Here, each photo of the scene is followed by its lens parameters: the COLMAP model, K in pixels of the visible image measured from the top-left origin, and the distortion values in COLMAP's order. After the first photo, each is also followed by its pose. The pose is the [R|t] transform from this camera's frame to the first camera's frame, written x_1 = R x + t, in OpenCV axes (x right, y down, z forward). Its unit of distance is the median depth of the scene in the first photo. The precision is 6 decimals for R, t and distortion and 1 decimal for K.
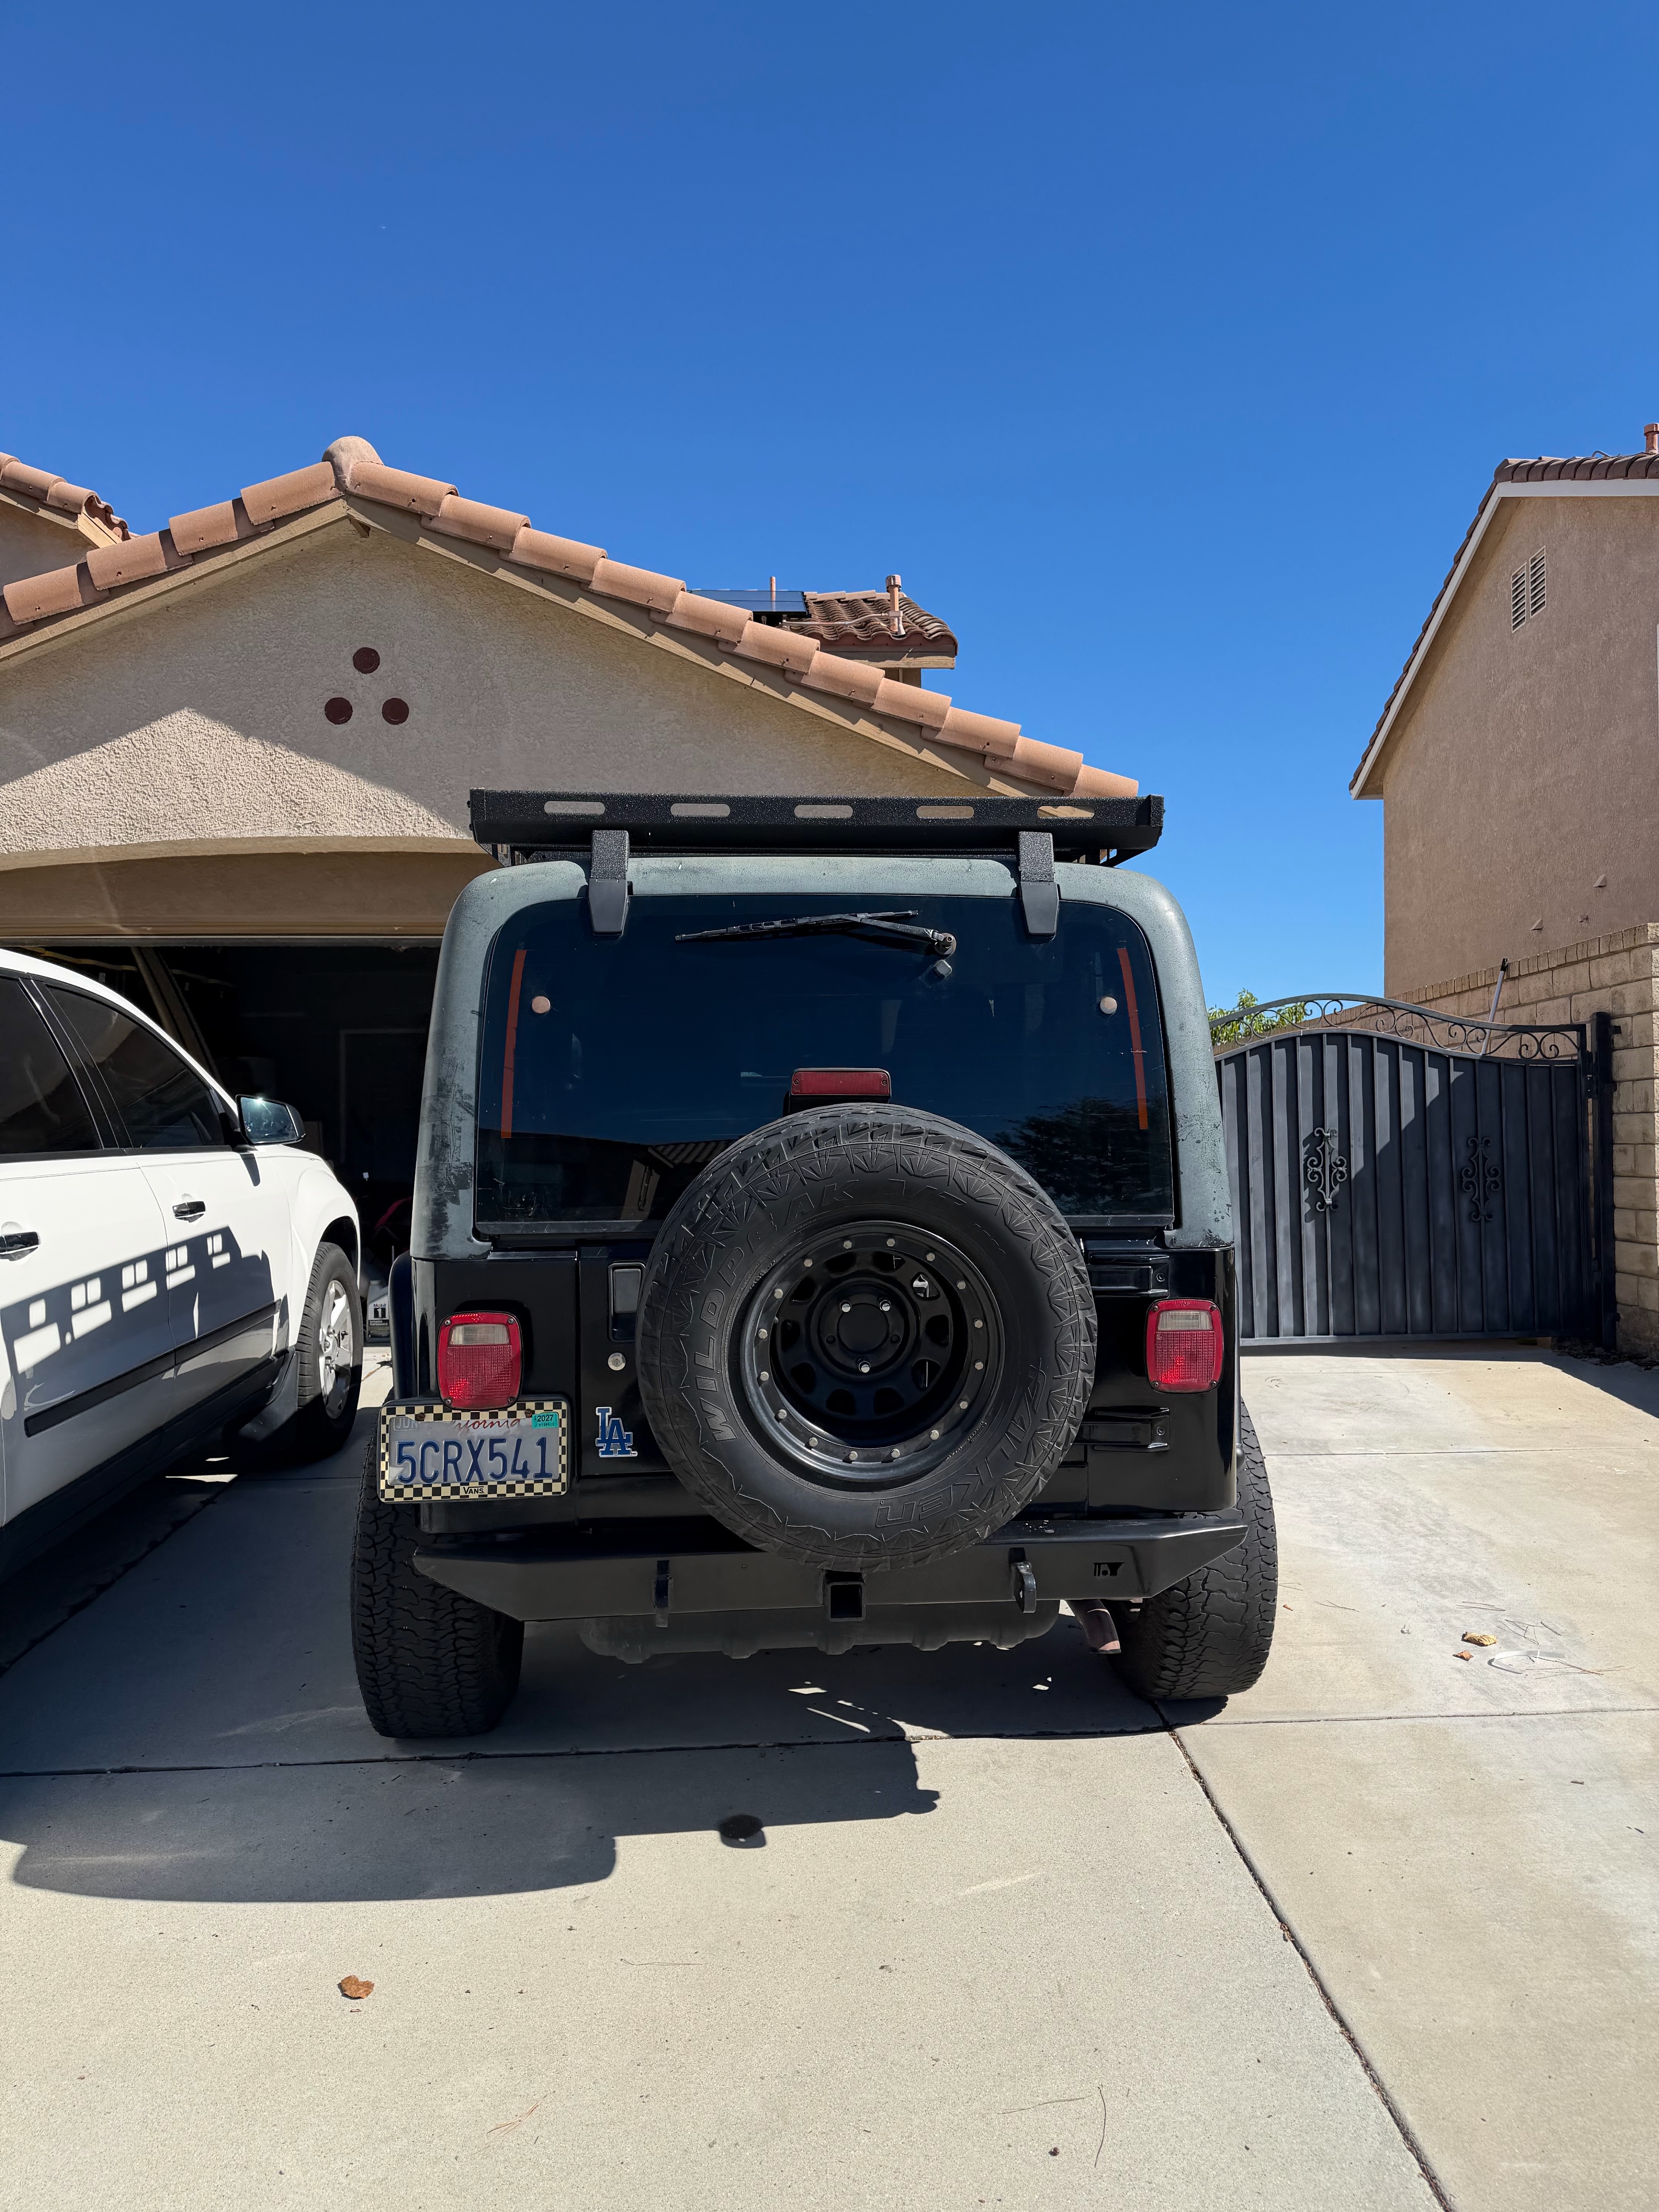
lens RADIAL K [[1561.4, 0, 867.2], [0, 1561.4, 1118.0], [0, 0, 1]] dist [0.050317, -0.118624]
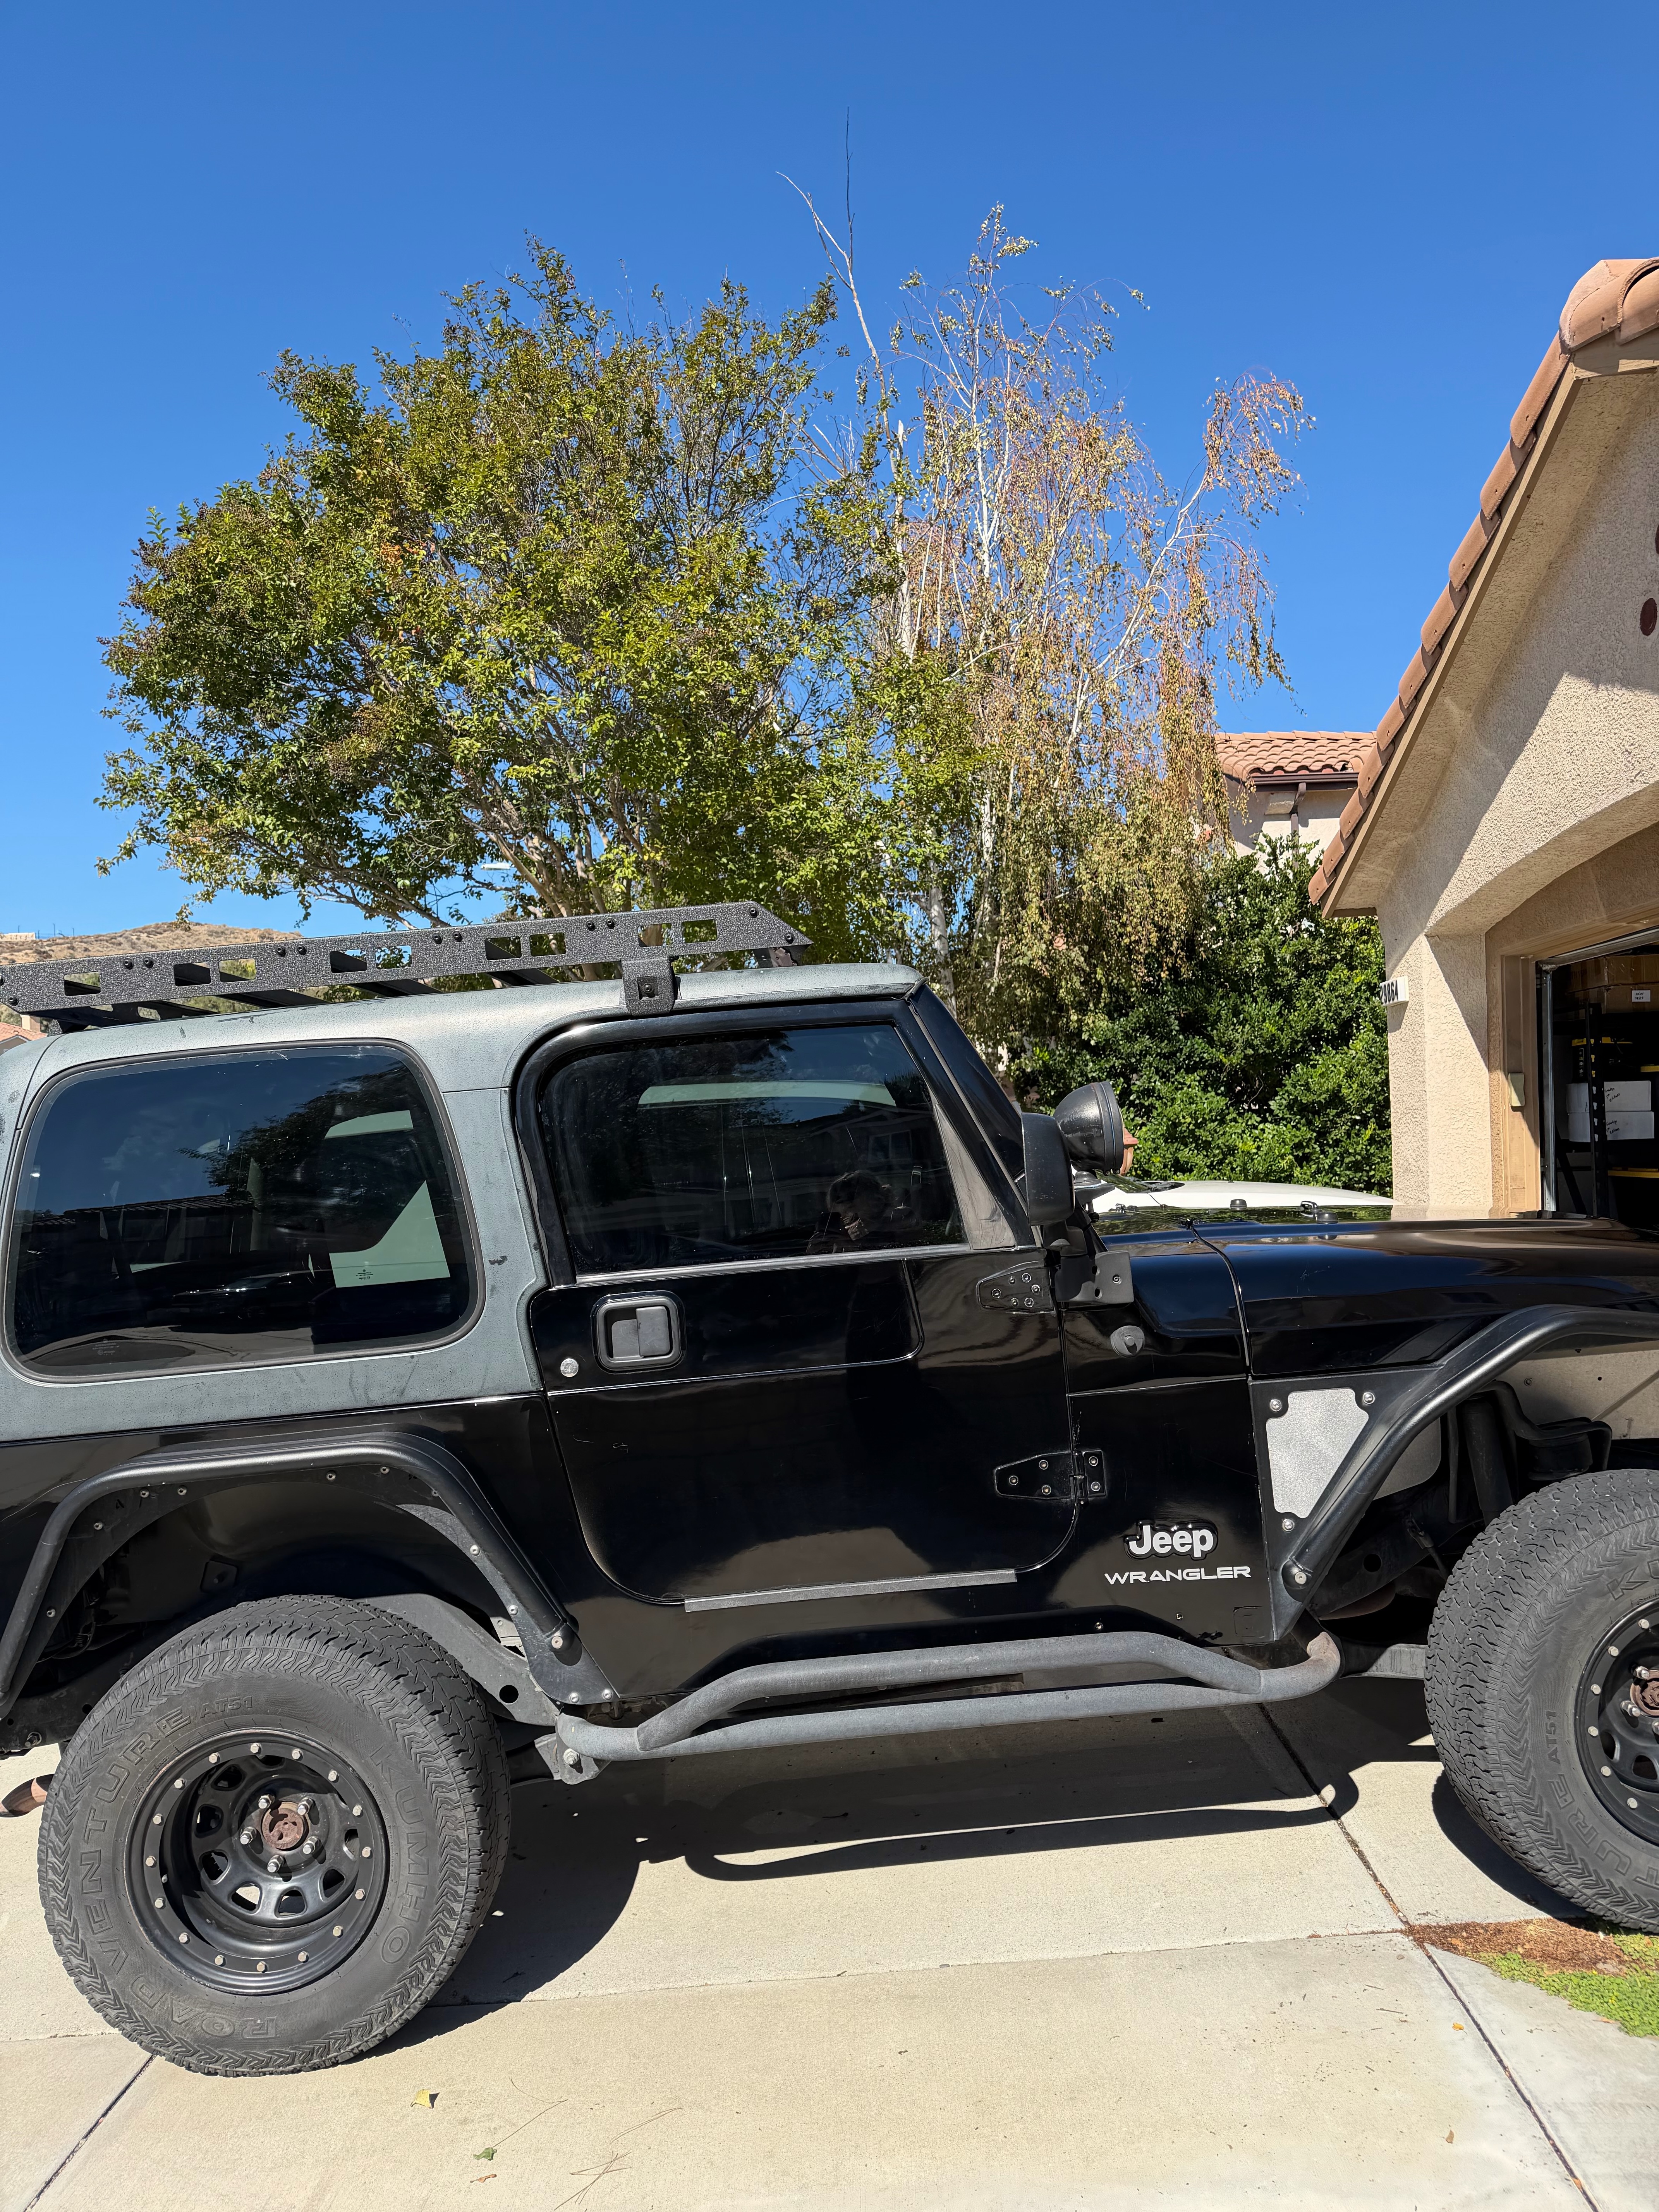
lens RADIAL K [[1561.4, 0, 867.2], [0, 1561.4, 1118.0], [0, 0, 1]] dist [0.050317, -0.118624]
pose [[-0.114768, -0.008688, -0.993354, 0.457177], [0.061347, 0.997991, -0.015816, -0.028075], [0.991496, -0.062755, -0.114004, 0.695394]]
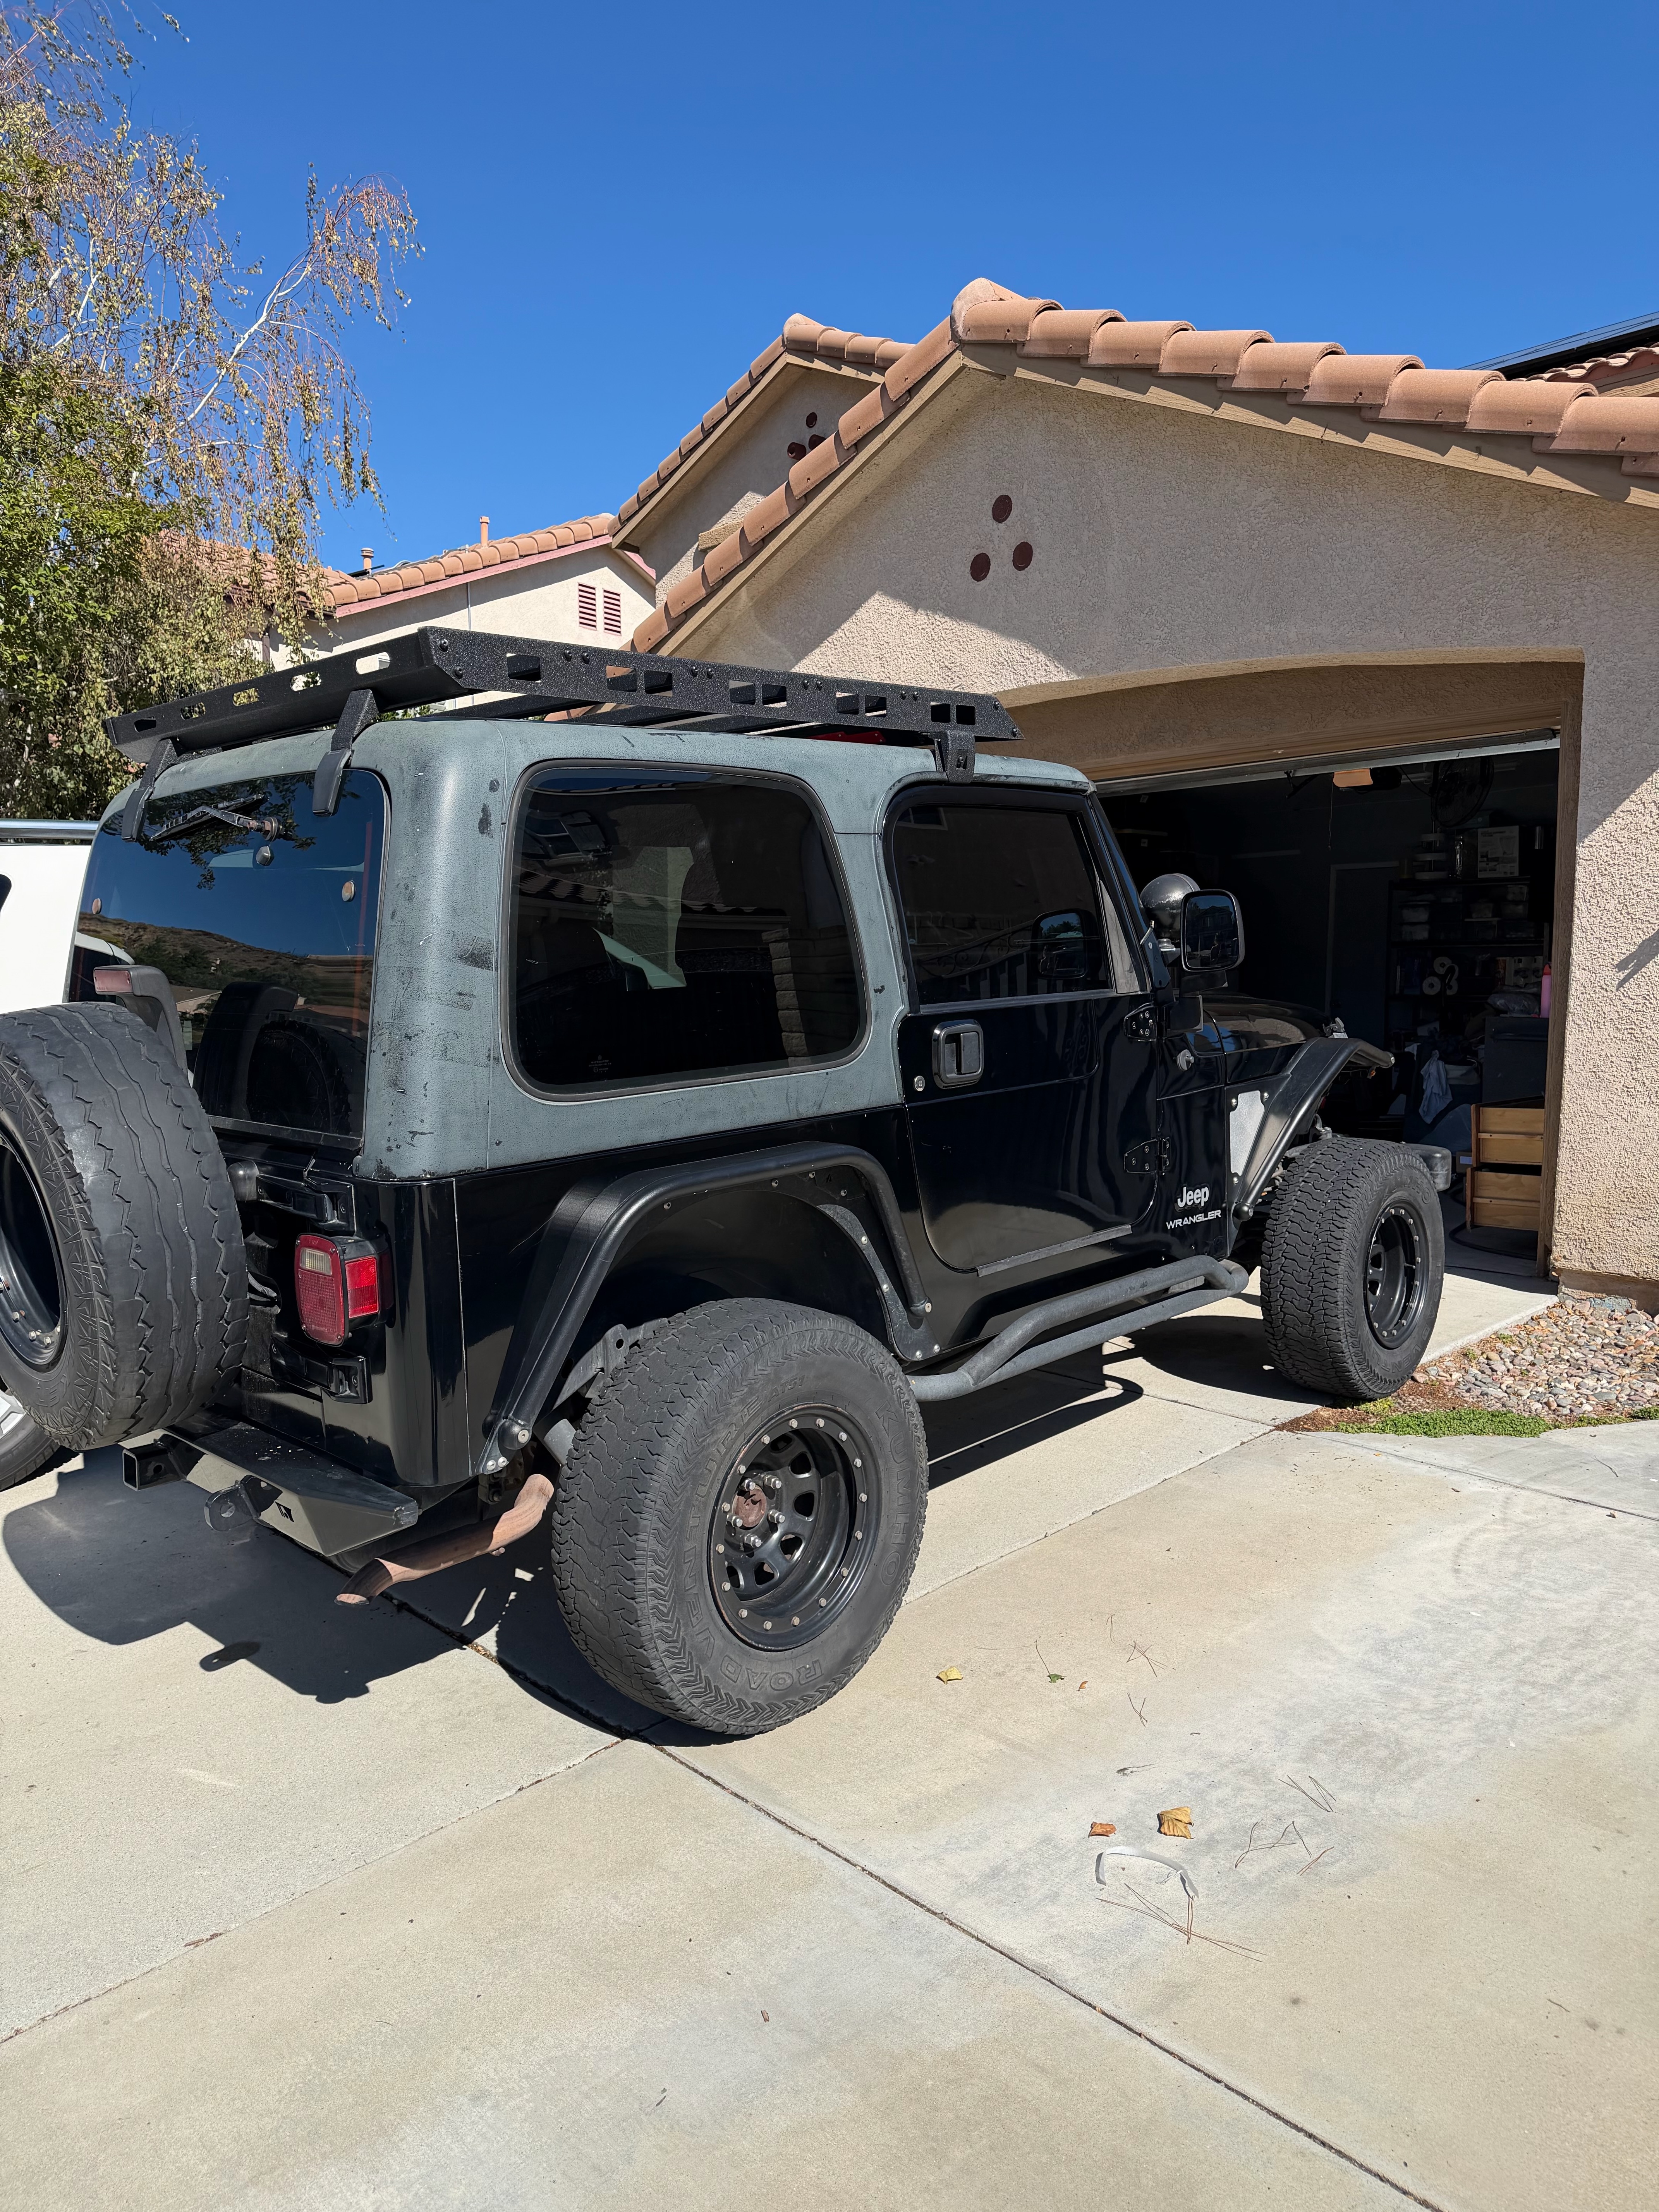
lens RADIAL K [[1561.4, 0, 867.2], [0, 1561.4, 1118.0], [0, 0, 1]] dist [0.050317, -0.118624]
pose [[0.638797, 0.077907, -0.765420, 0.419093], [0.008953, 0.994040, 0.108649, -0.016280], [0.769323, -0.076258, 0.634293, 0.273524]]
